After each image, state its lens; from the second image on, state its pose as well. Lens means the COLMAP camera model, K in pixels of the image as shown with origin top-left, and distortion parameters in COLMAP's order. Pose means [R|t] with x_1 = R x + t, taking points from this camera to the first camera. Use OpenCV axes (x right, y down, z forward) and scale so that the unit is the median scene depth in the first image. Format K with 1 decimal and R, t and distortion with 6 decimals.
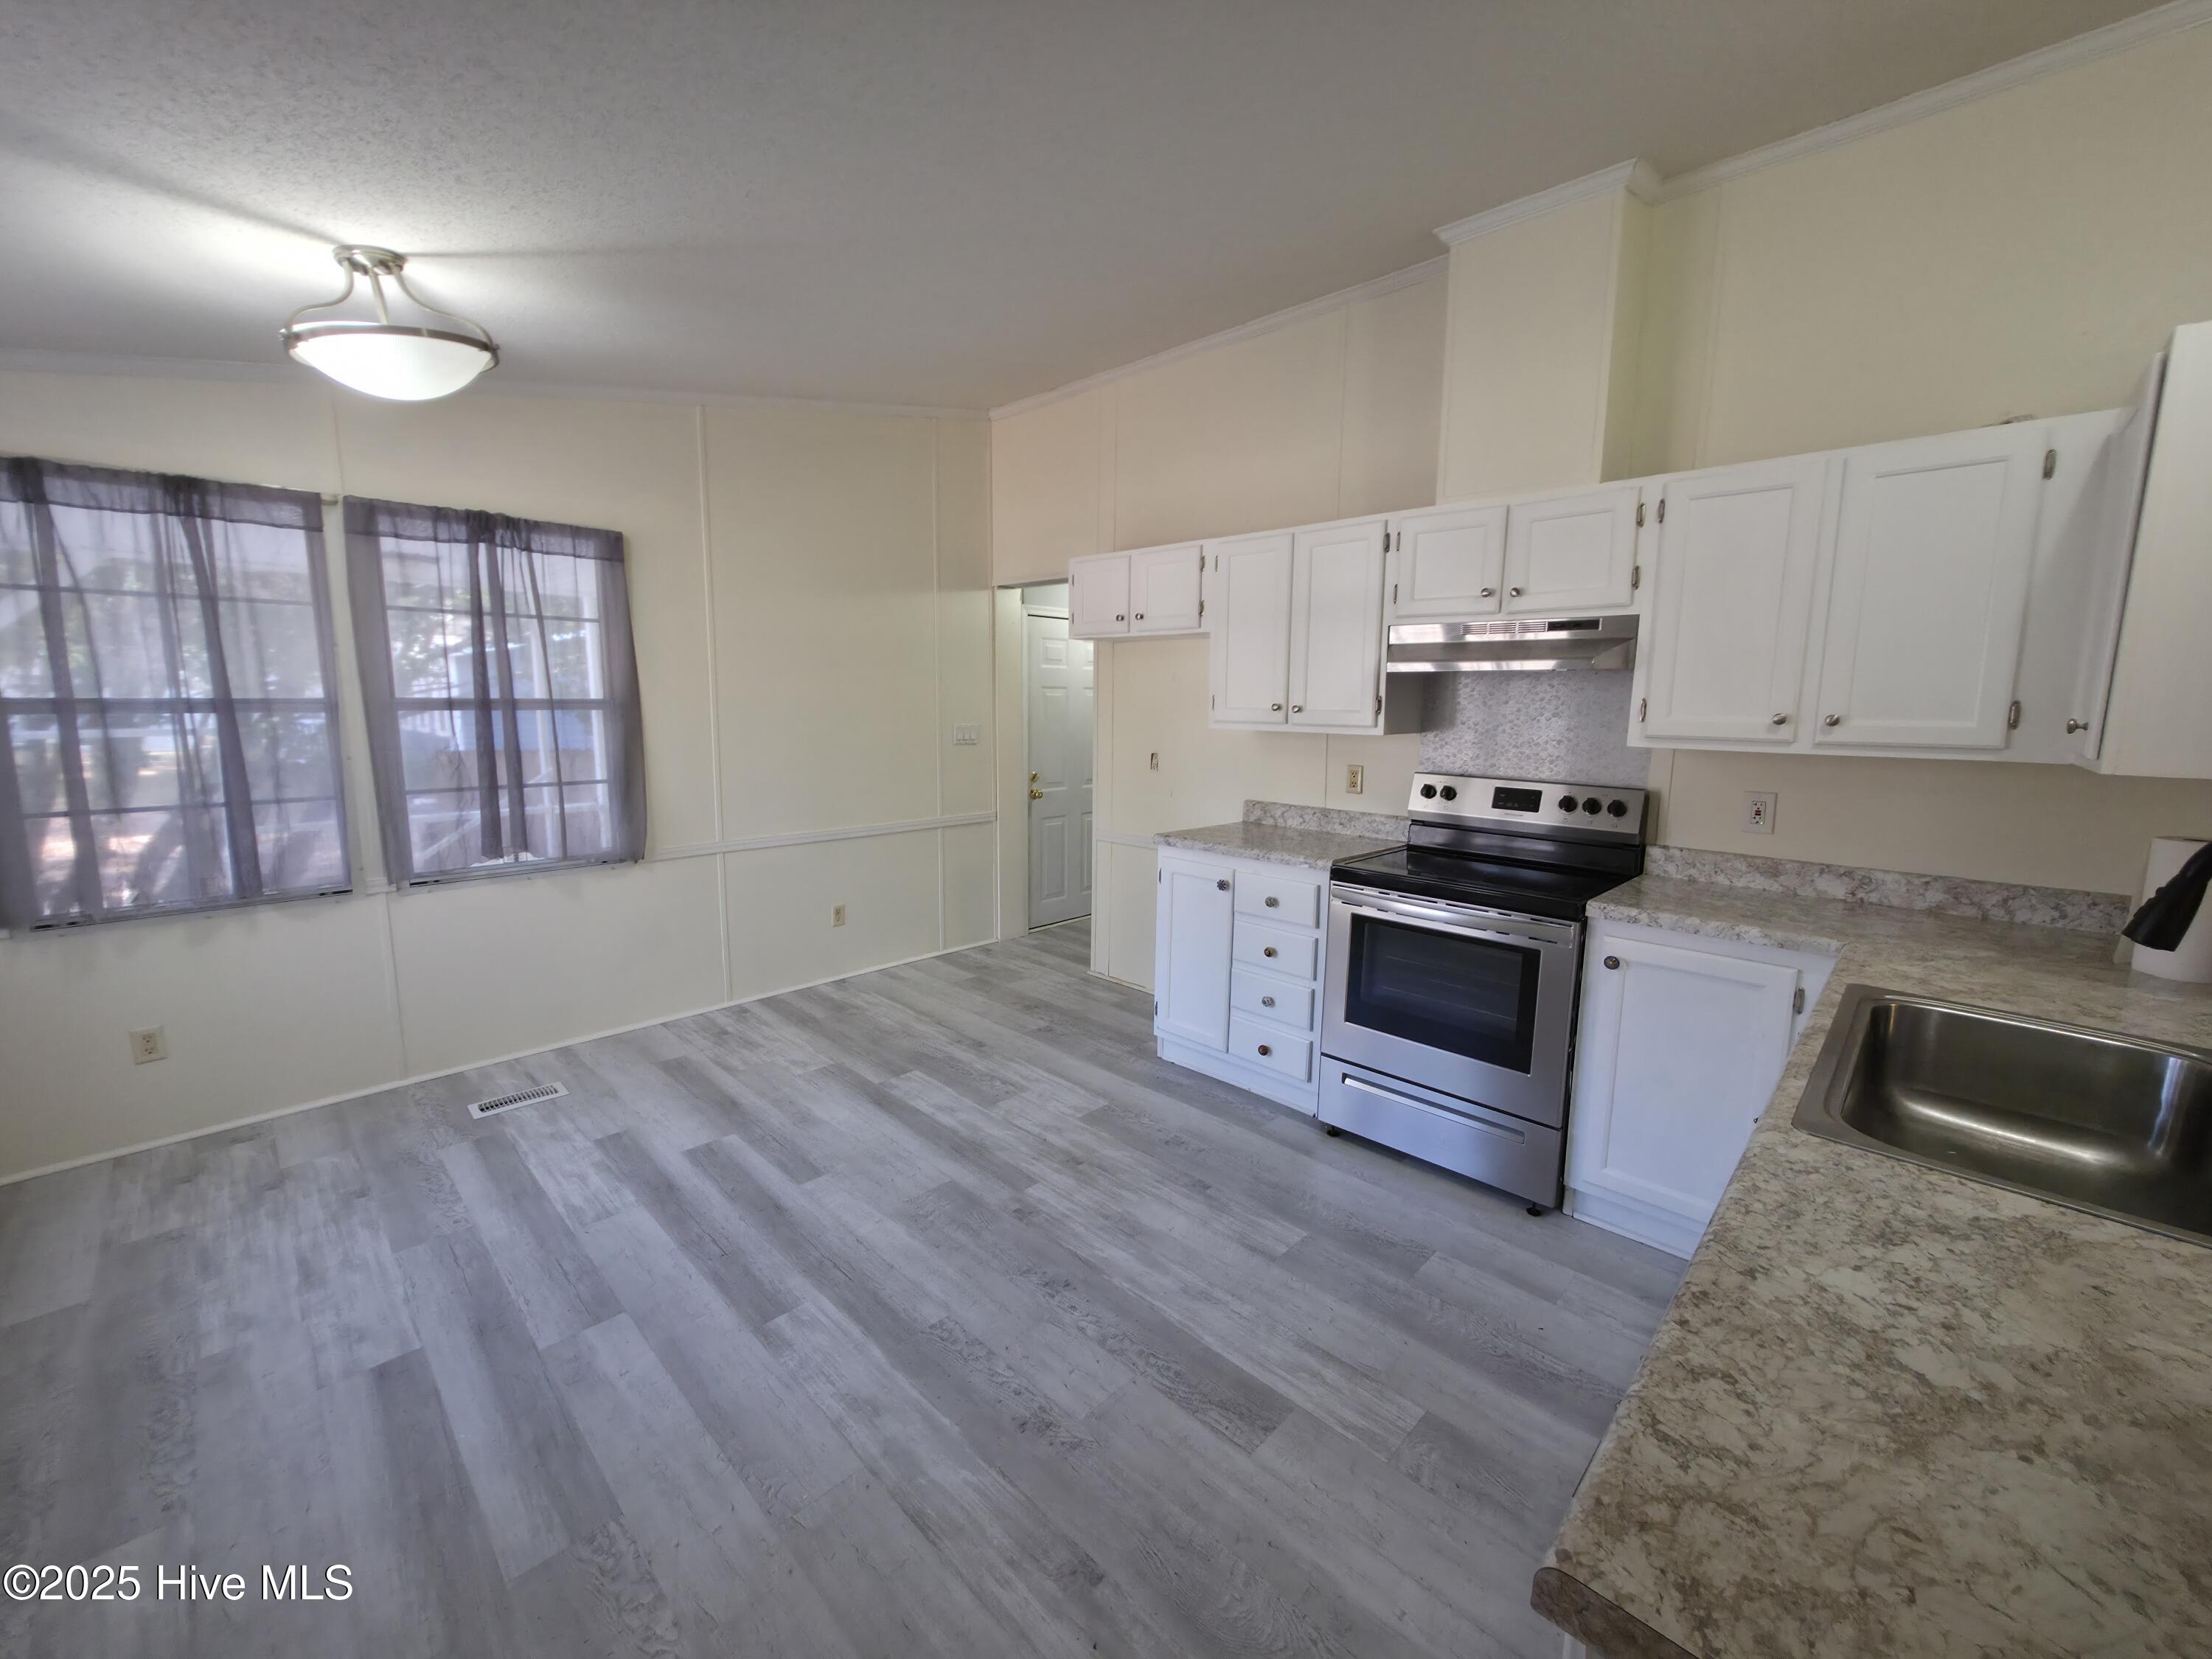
lens RADIAL K [[885.0, 0, 1111.7], [0, 885.0, 820.9], [0, 0, 1]] dist [0.001456, -0.000932]
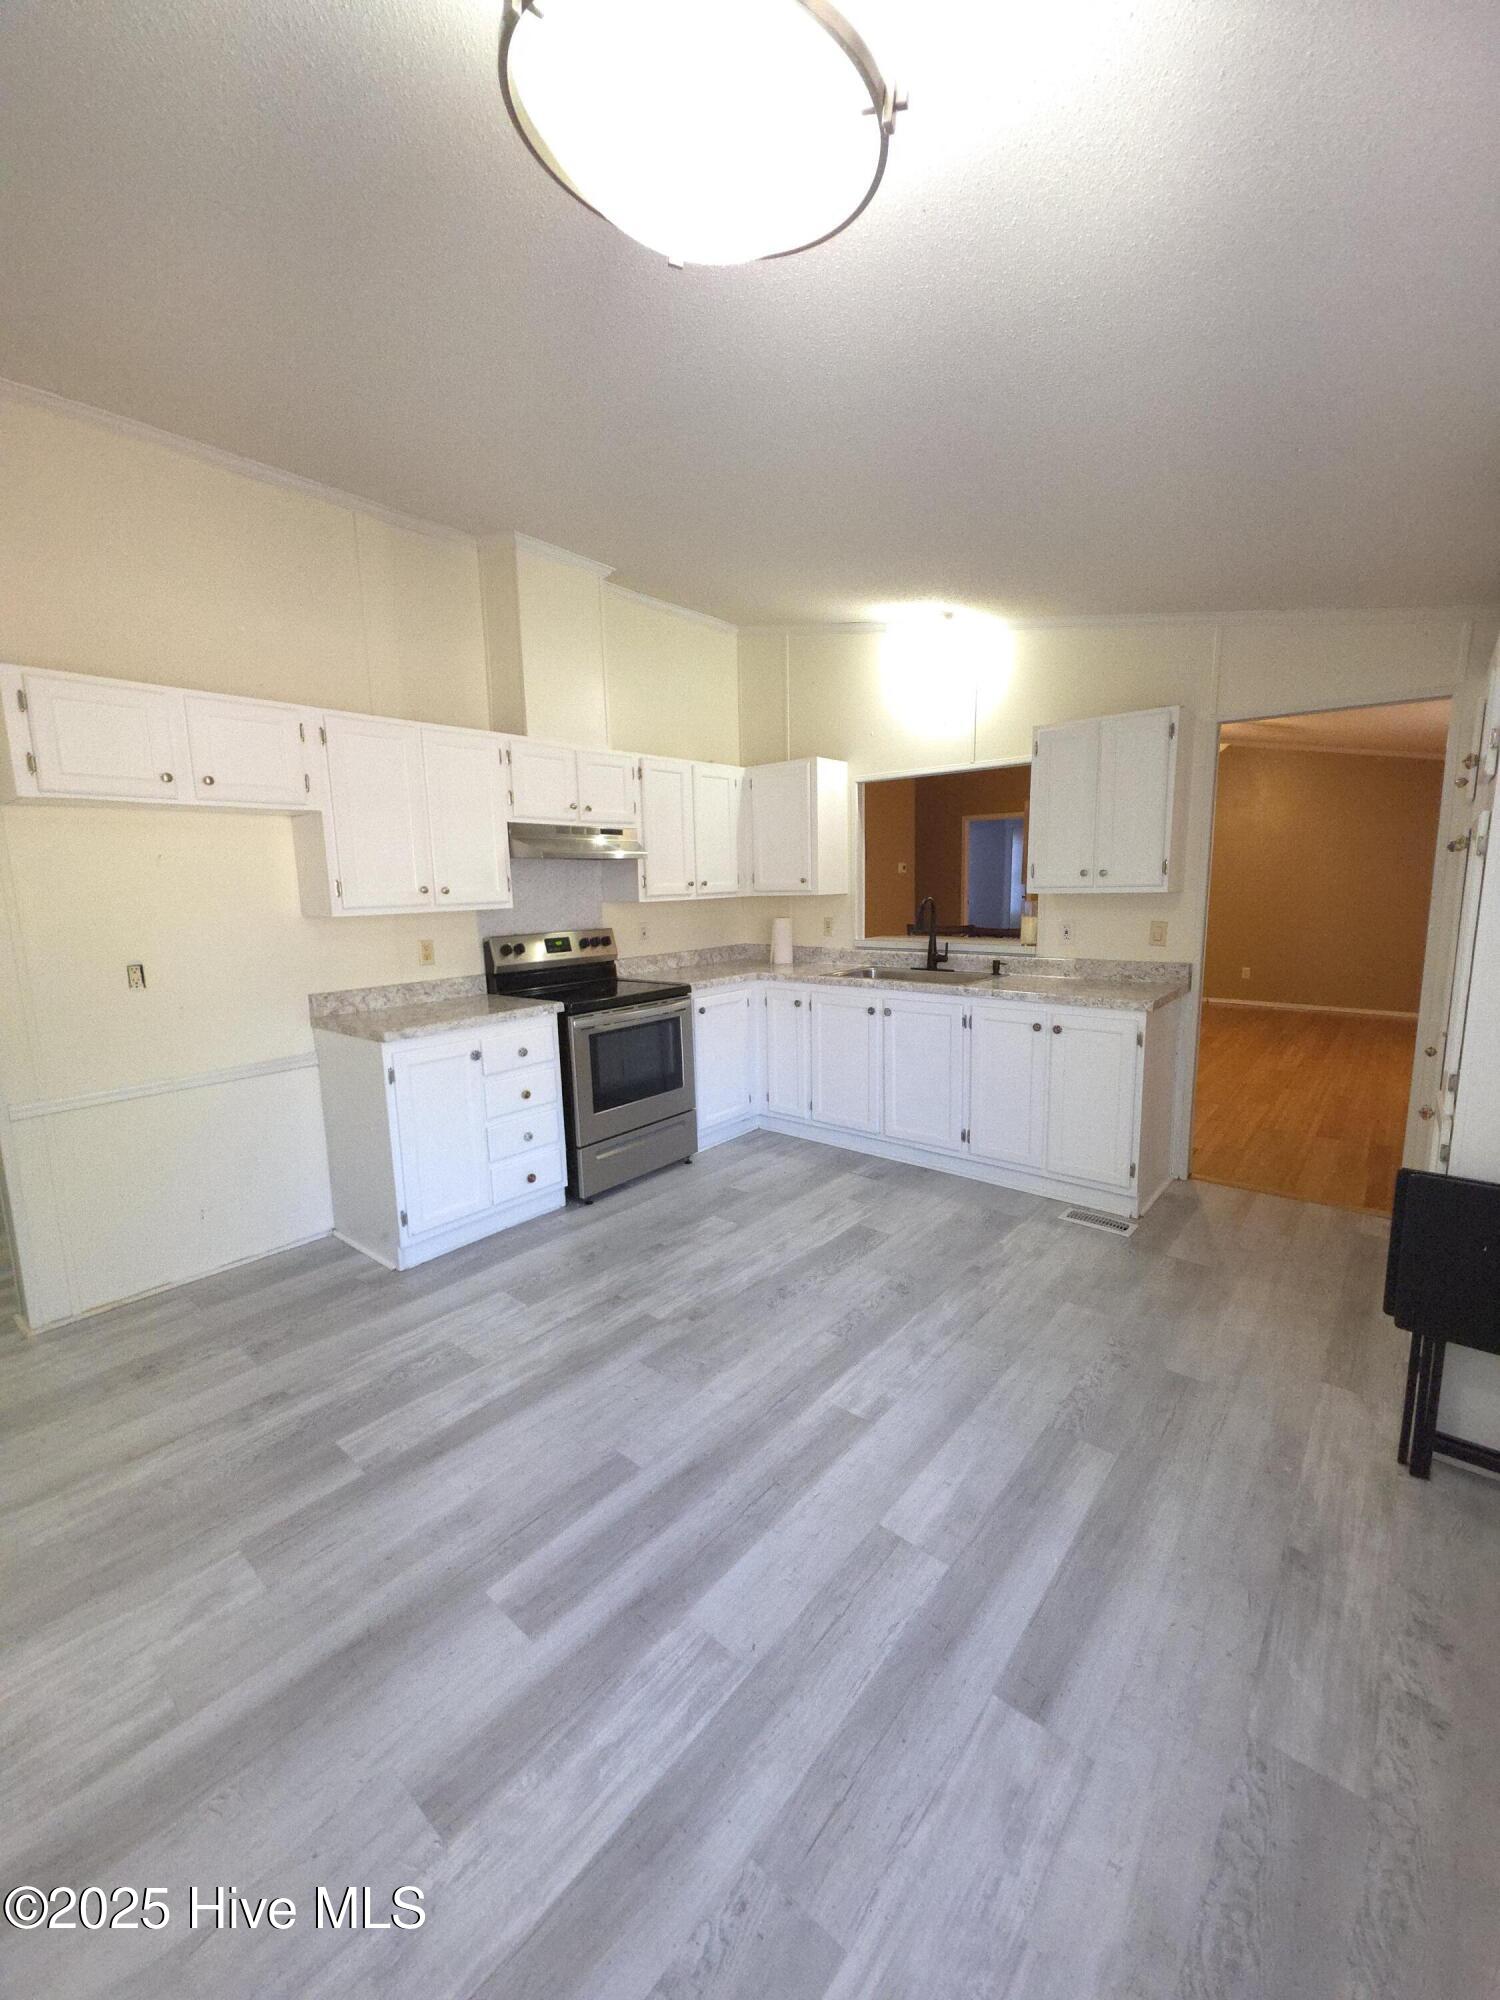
lens RADIAL K [[800.2, 0, 756.9], [0, 800.2, 1002.1], [0, 0, 1]] dist [0.001456, -0.000932]
pose [[-0.079859, -0.163744, 0.983265, -0.990072], [0.160317, 0.971465, 0.174800, -0.123474], [-0.983830, 0.171593, -0.051330, 0.824235]]
